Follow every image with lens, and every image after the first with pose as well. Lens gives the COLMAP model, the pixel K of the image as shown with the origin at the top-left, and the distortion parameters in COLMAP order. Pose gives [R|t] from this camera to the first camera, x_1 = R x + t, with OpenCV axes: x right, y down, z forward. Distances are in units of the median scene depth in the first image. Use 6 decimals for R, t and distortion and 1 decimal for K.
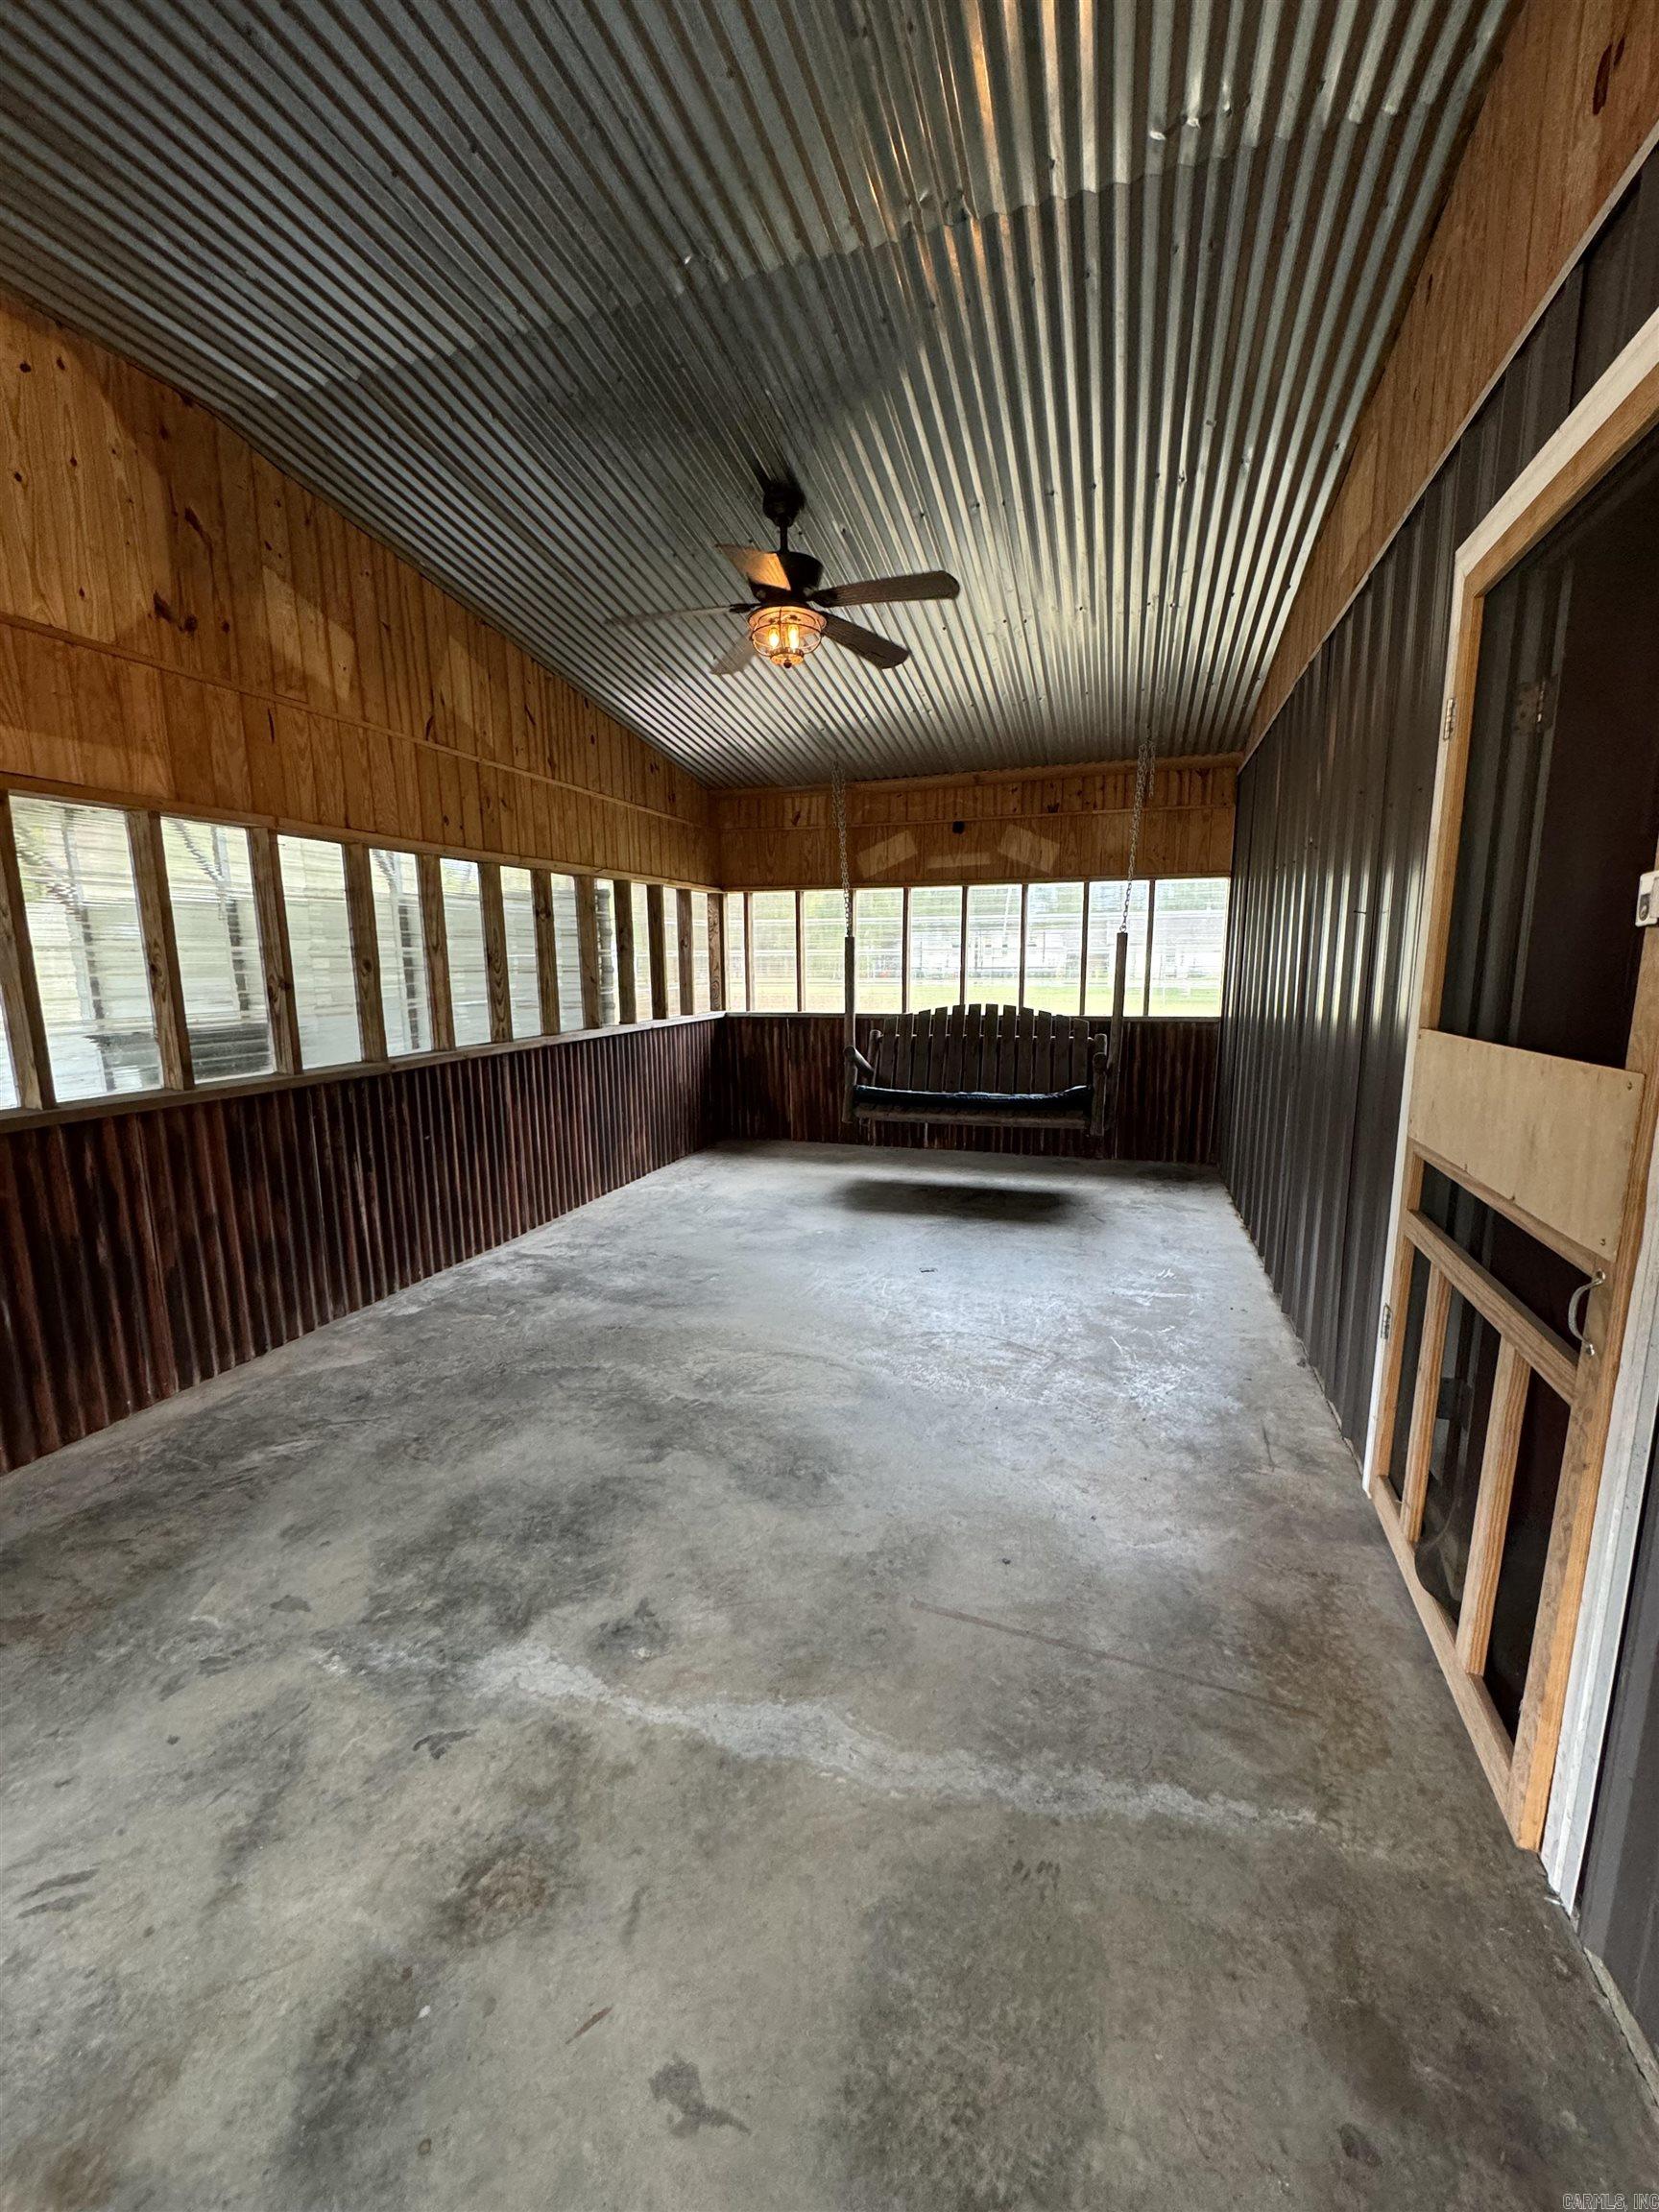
lens RADIAL K [[877.7, 0, 829.5], [0, 877.7, 1106.0], [0, 0, 1]] dist [-0.003103, -0.000239]
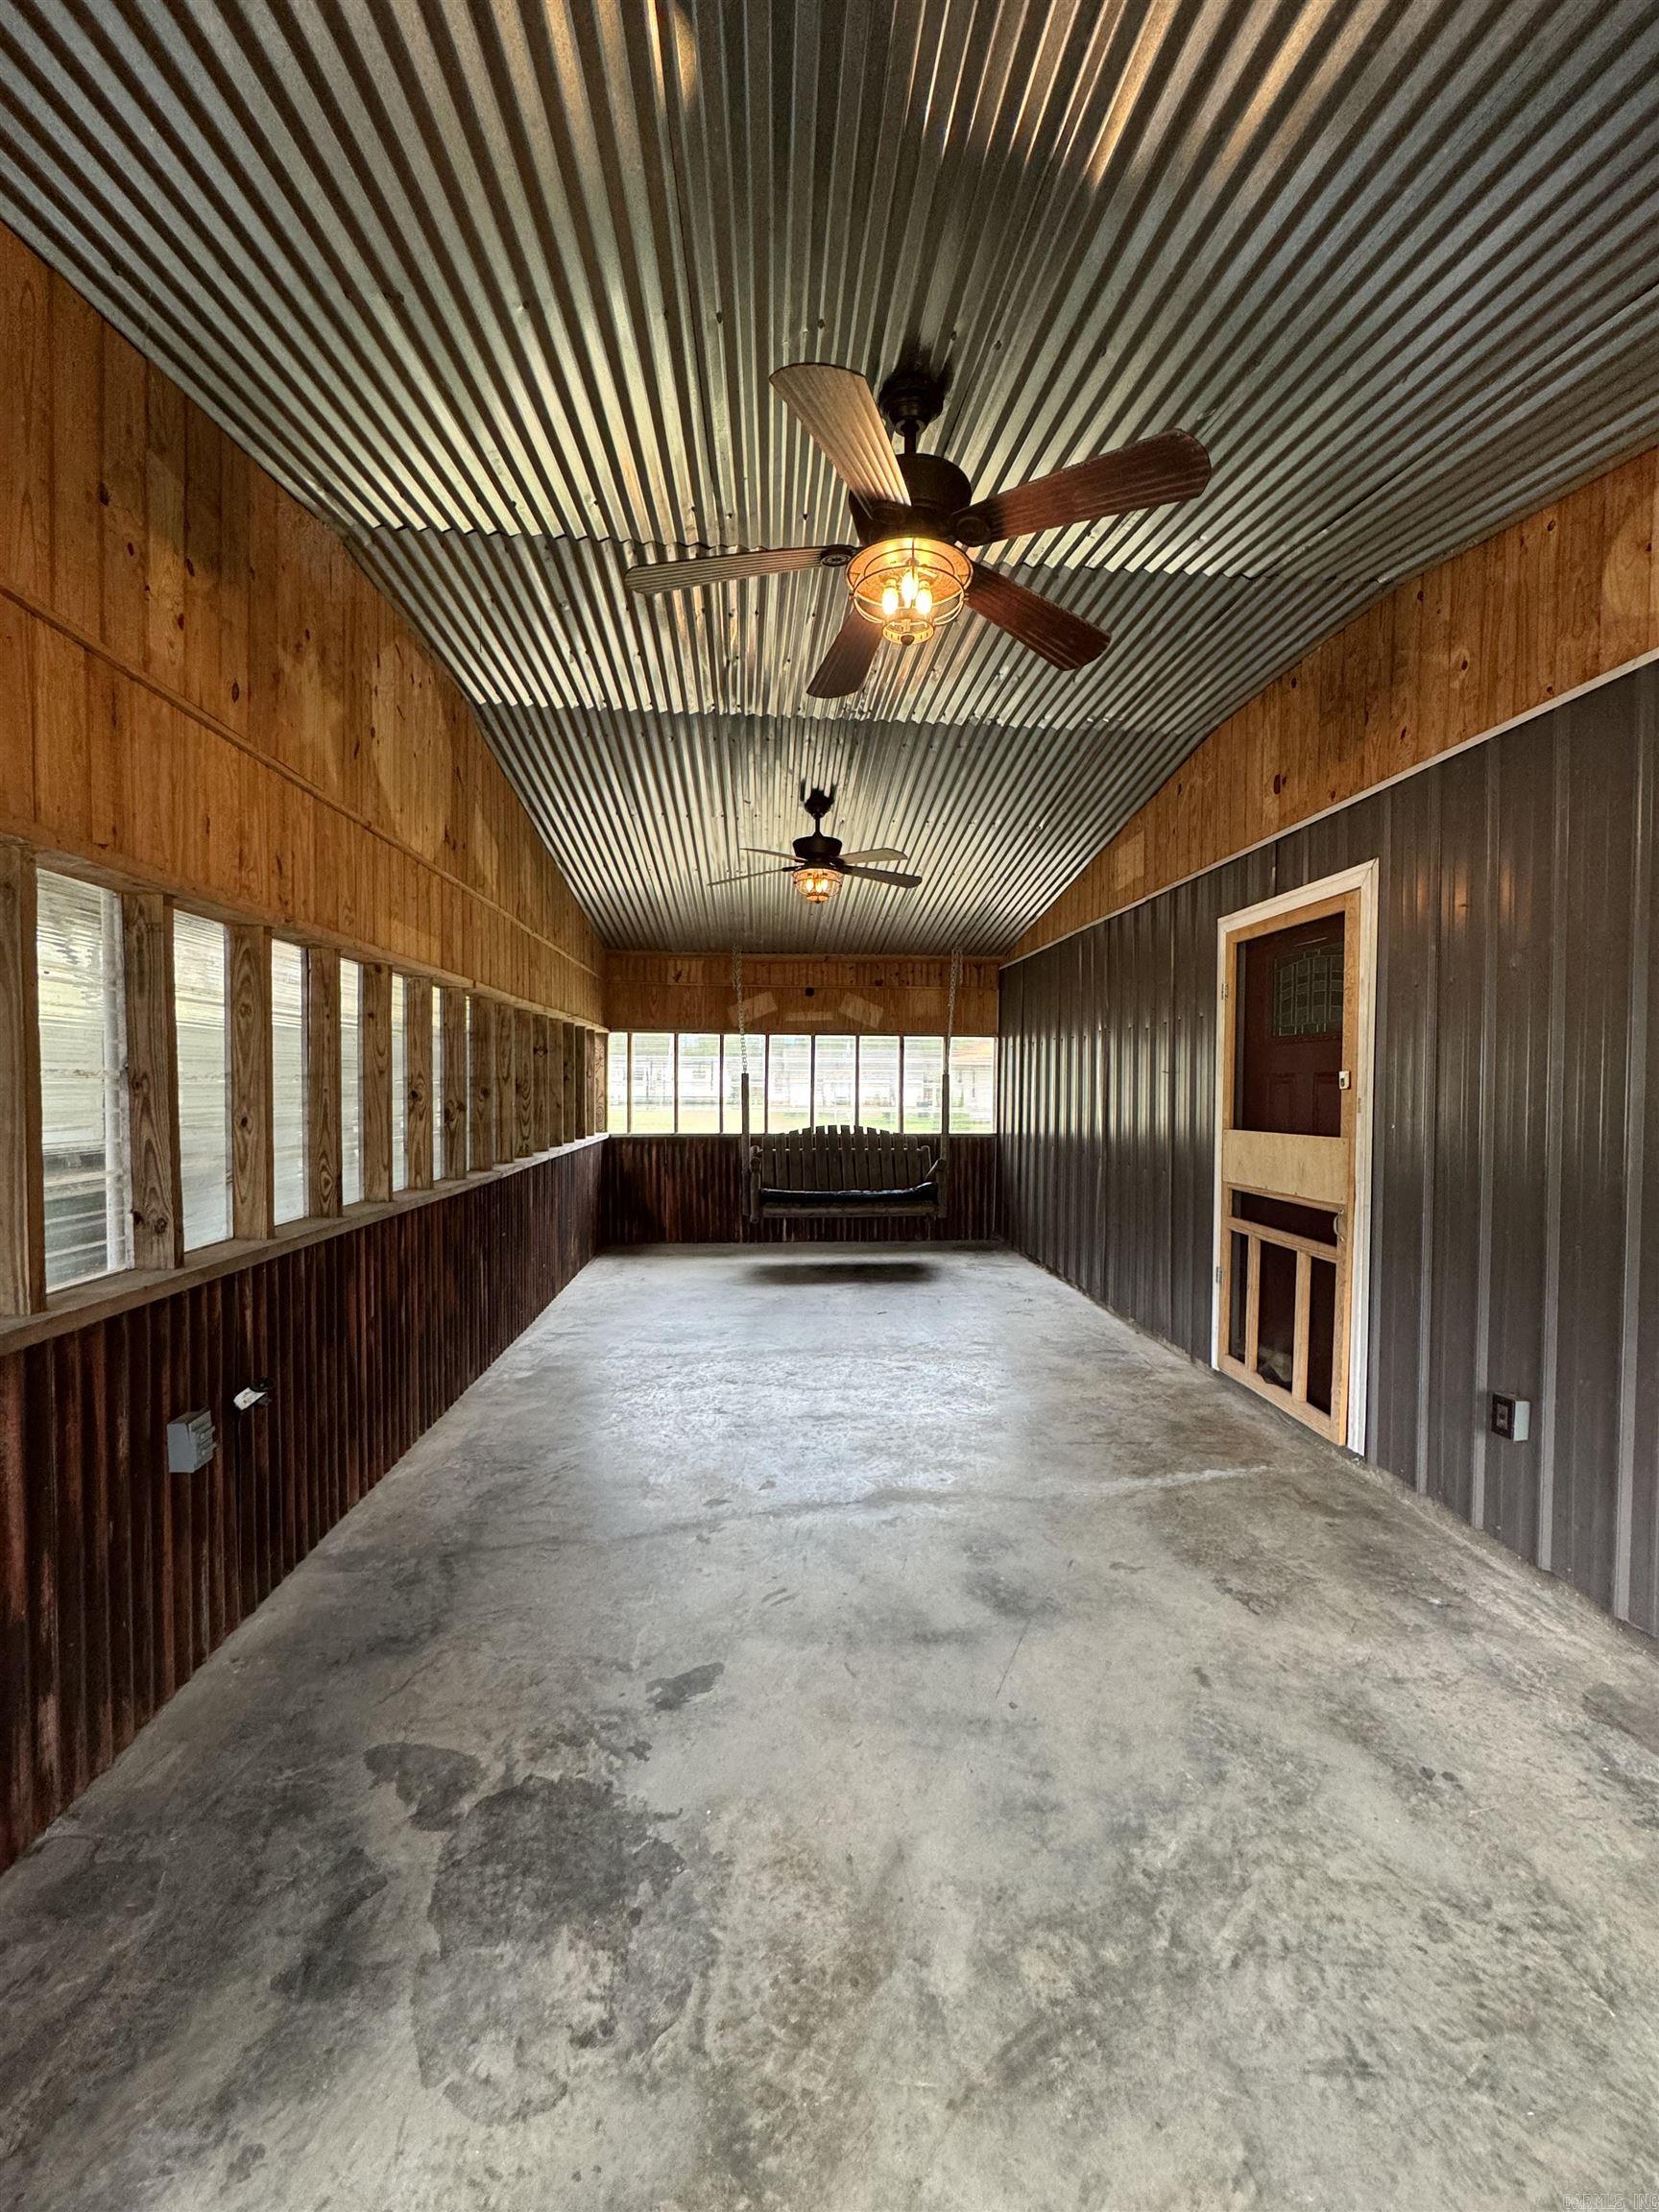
lens RADIAL K [[877.7, 0, 829.5], [0, 877.7, 1106.0], [0, 0, 1]] dist [-0.003103, -0.000239]
pose [[0.924643, 0.003558, 0.380818, -0.327371], [0.051581, 0.989572, -0.134488, 0.030262], [-0.377325, 0.143996, 0.914817, -0.190921]]
